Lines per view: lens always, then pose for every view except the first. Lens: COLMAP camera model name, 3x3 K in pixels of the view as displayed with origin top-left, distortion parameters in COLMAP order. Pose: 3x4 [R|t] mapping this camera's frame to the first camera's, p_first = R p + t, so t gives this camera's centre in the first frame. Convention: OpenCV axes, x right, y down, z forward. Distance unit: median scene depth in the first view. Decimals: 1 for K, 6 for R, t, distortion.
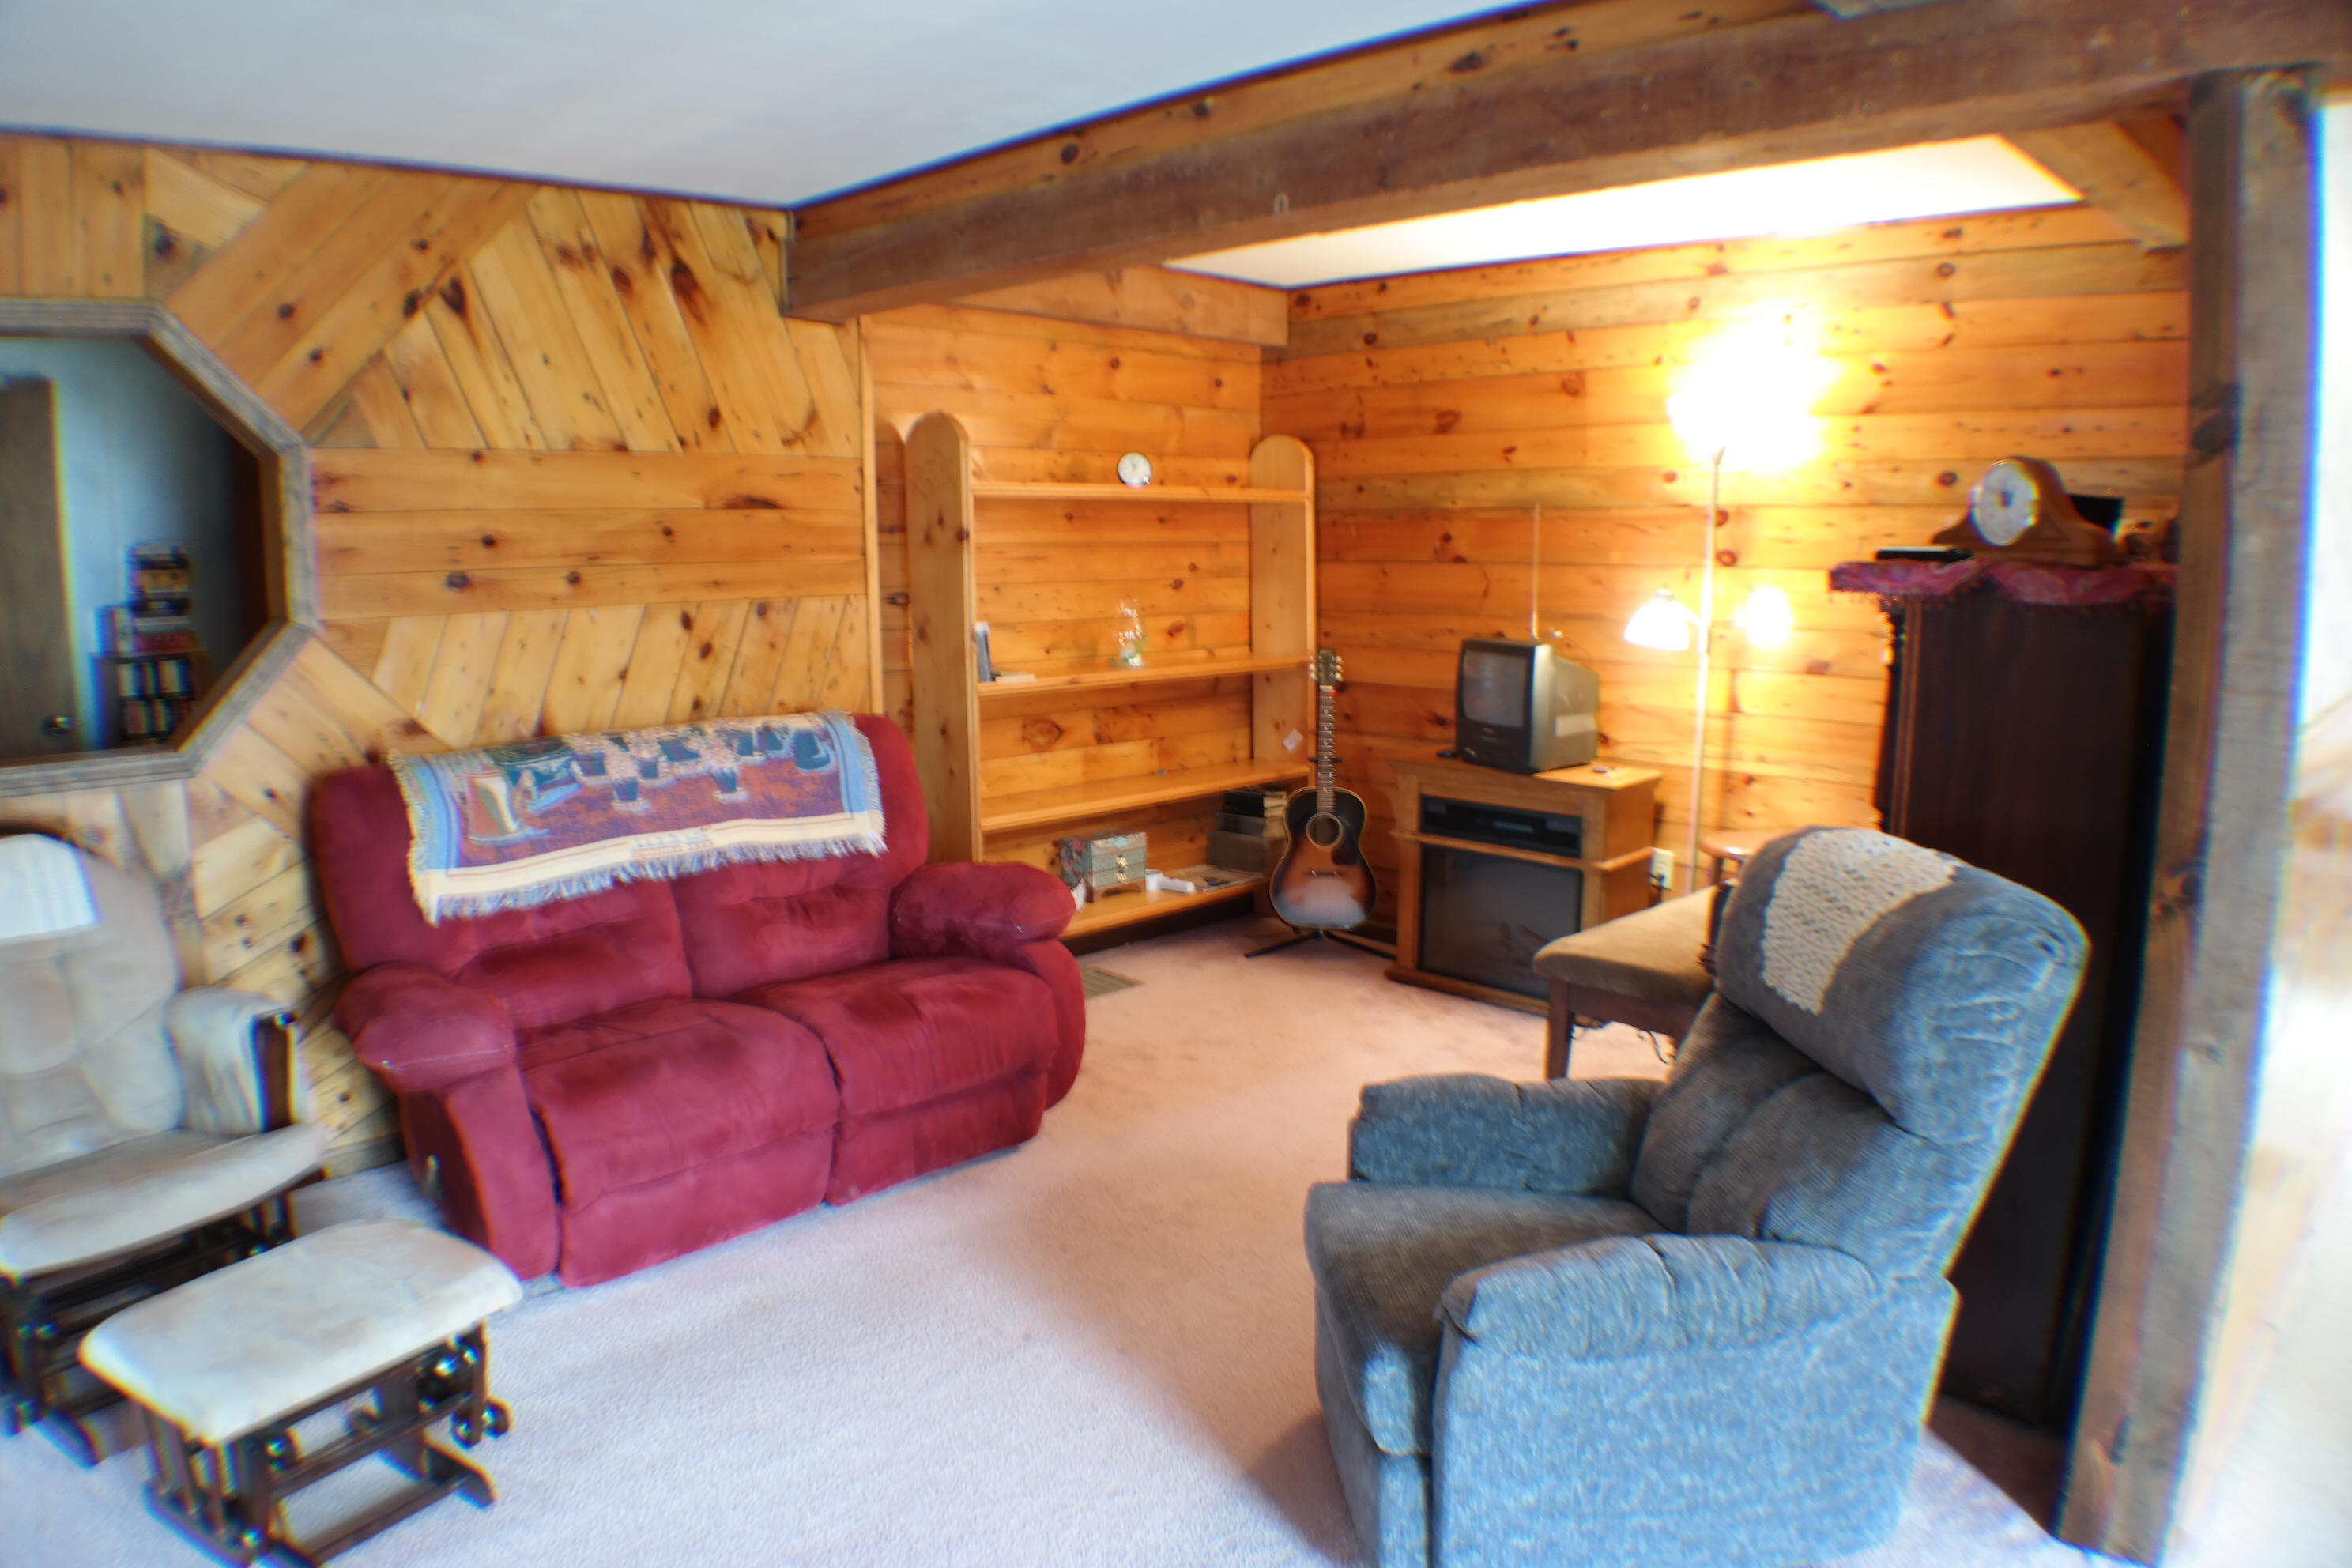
lens RADIAL K [[1588.7, 0, 1176.0], [0, 1588.7, 784.0], [0, 0, 1]] dist [-0.115077, 0.000999]
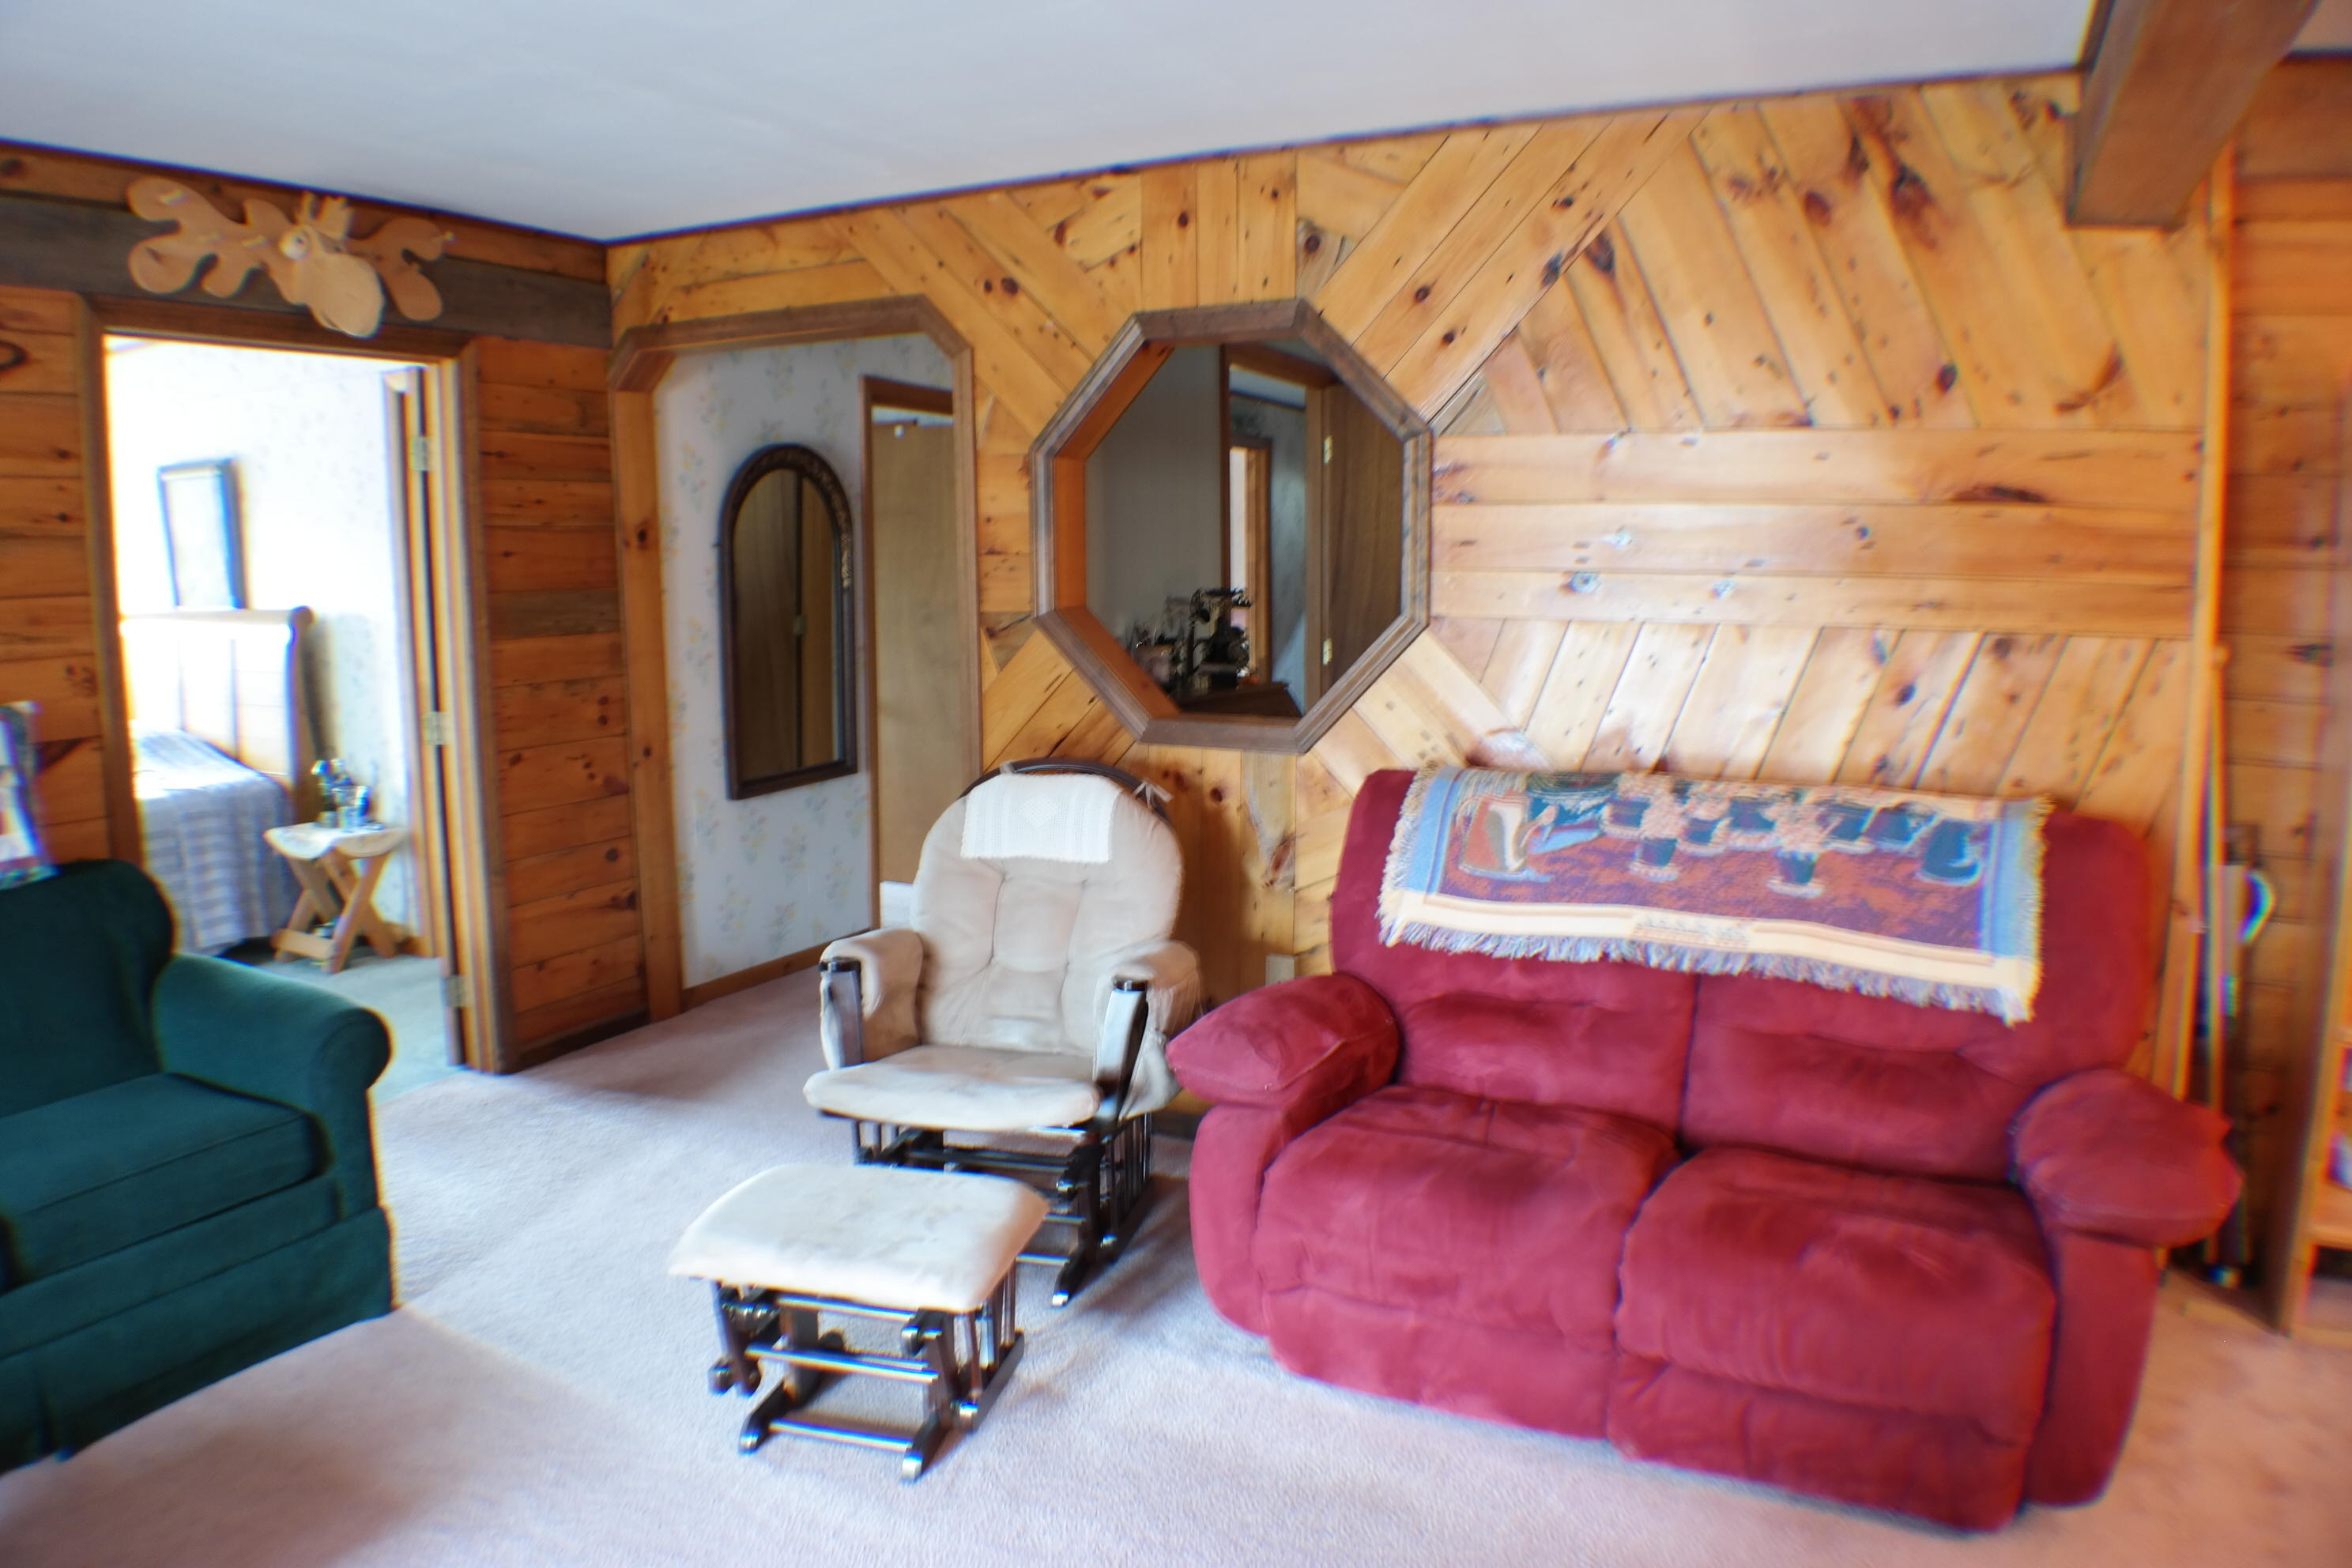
lens RADIAL K [[1588.7, 0, 1176.0], [0, 1588.7, 784.0], [0, 0, 1]] dist [-0.115077, 0.000999]
pose [[0.307171, 0.147088, -0.940219, 0.286957], [-0.149658, 0.983156, 0.104911, -0.068220], [0.939813, 0.108485, 0.324009, 0.446268]]
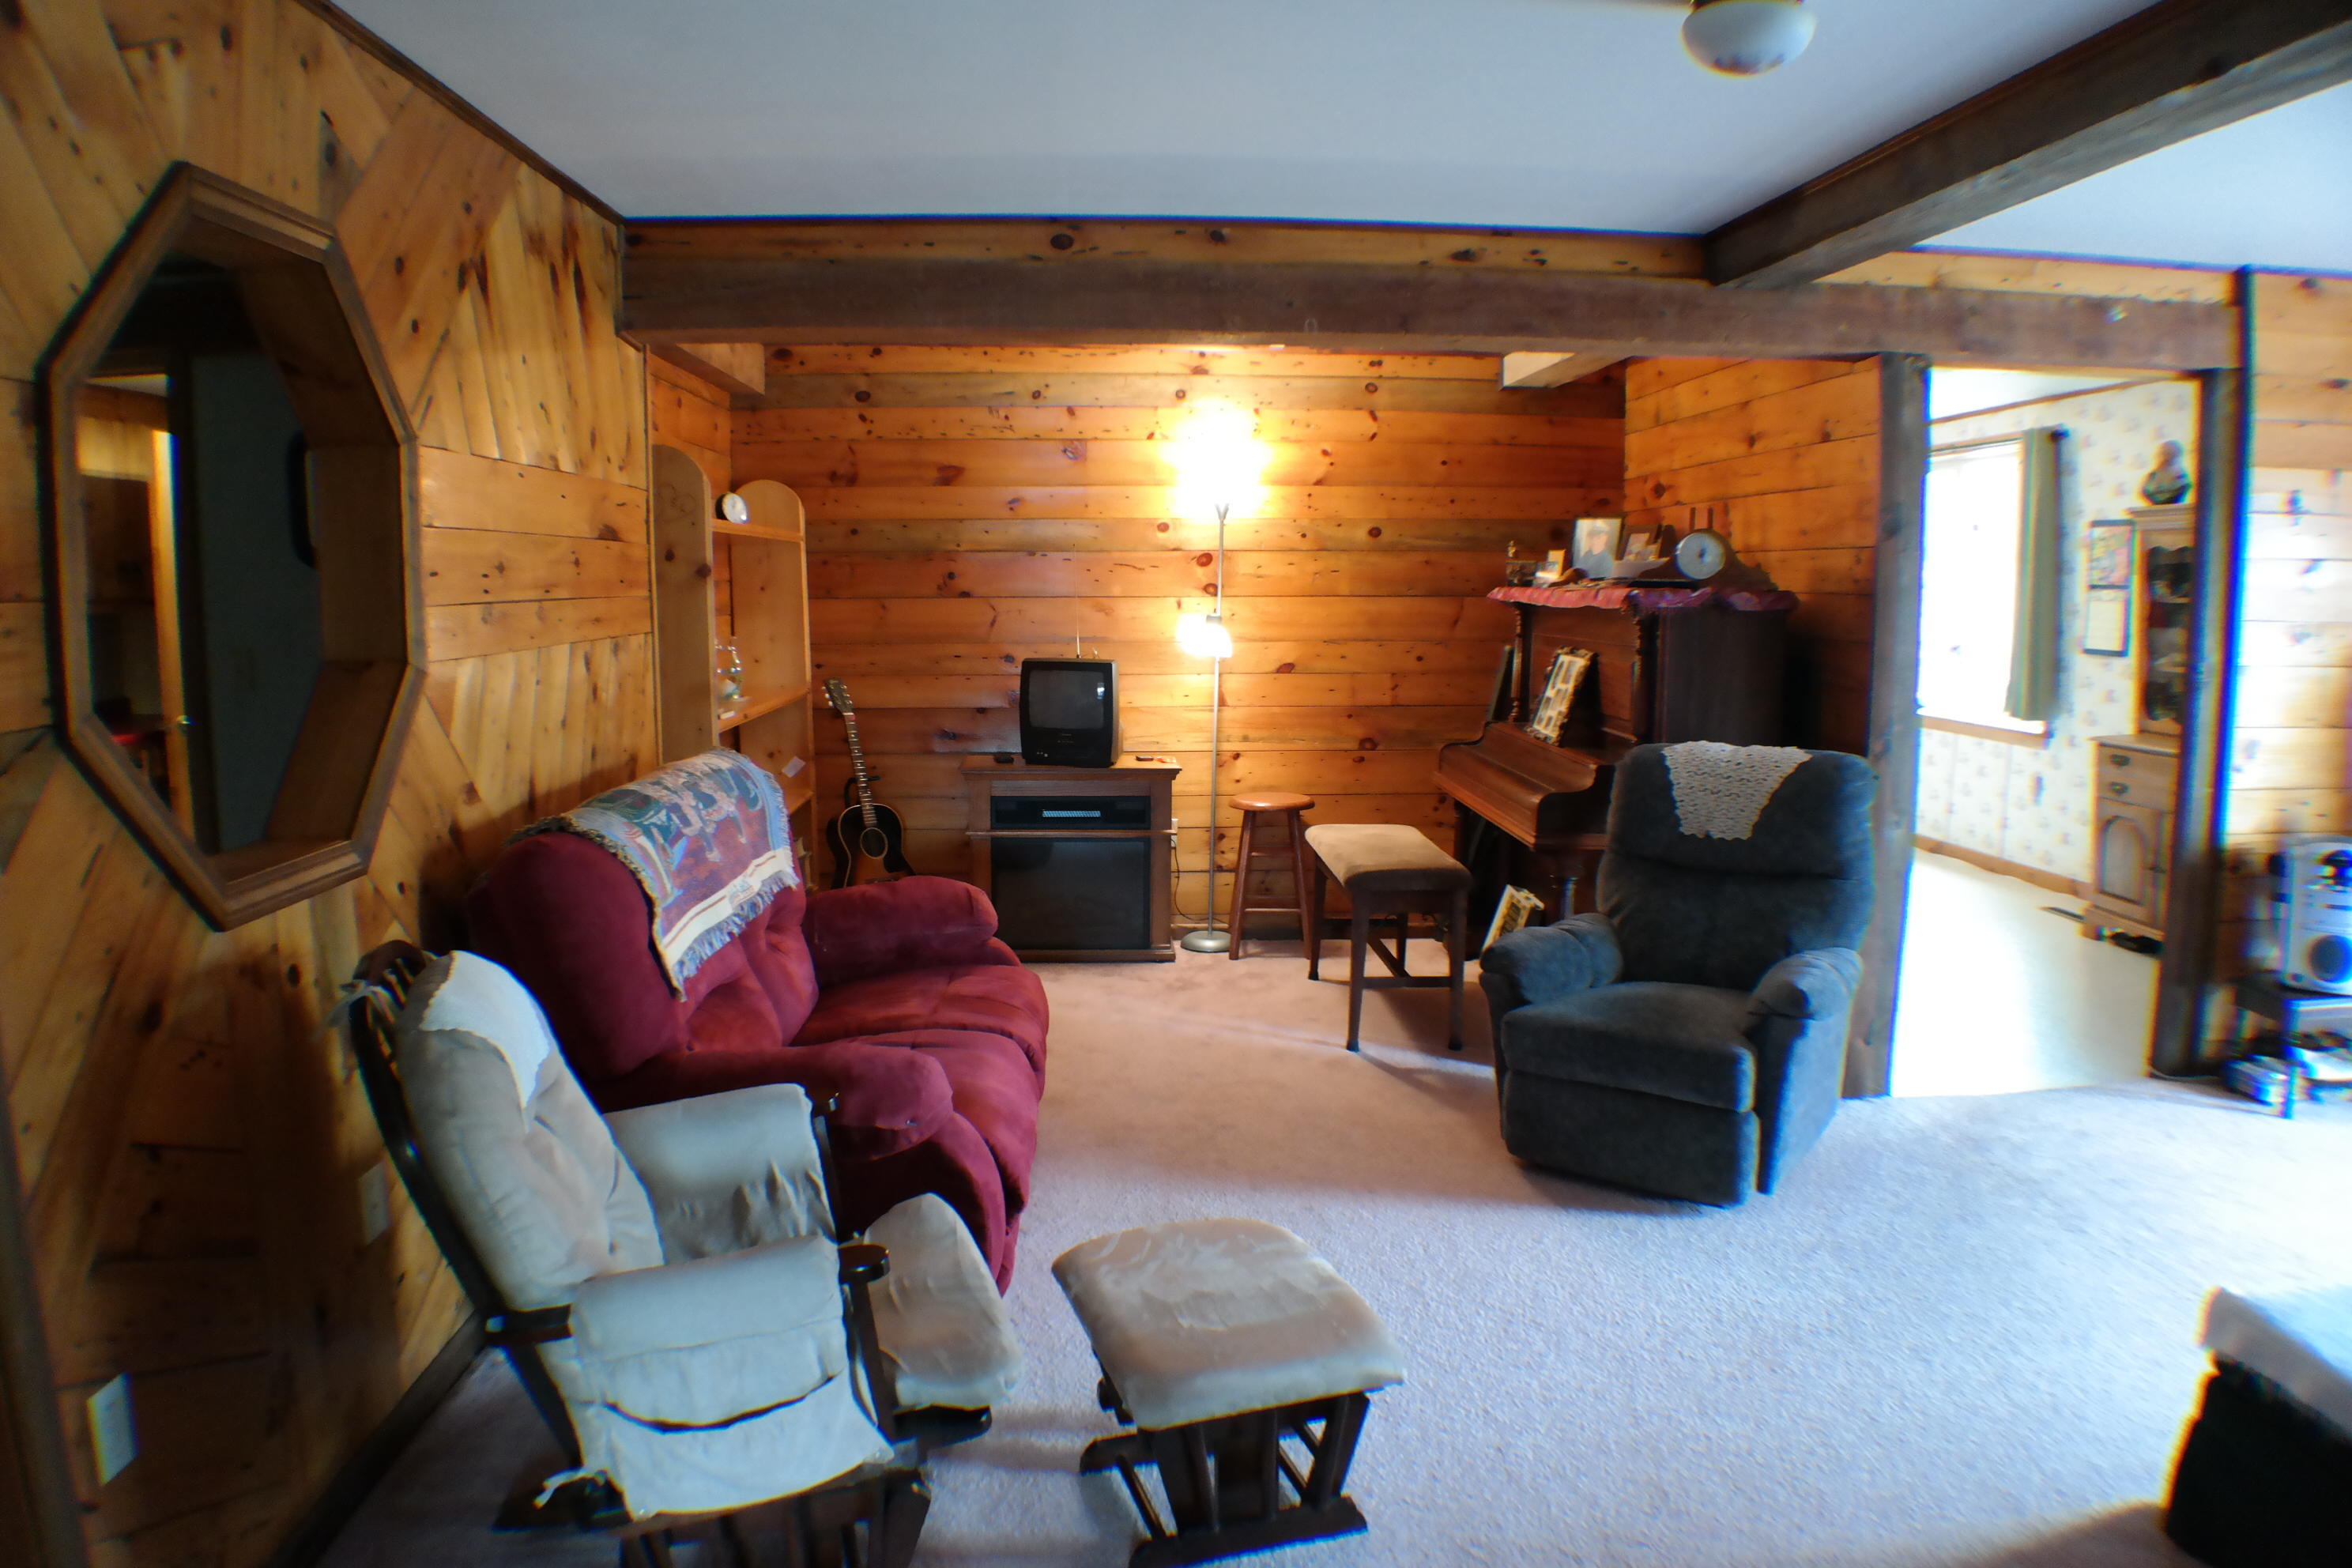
lens RADIAL K [[1566.9, 0, 1176.0], [0, 1566.9, 784.0], [0, 0, 1]] dist [-0.090763, 0.000542]
pose [[0.676572, -0.091616, 0.730655, -0.730601], [0.110288, 0.993646, 0.022467, -0.015856], [-0.728070, 0.065382, 0.682377, 0.146208]]
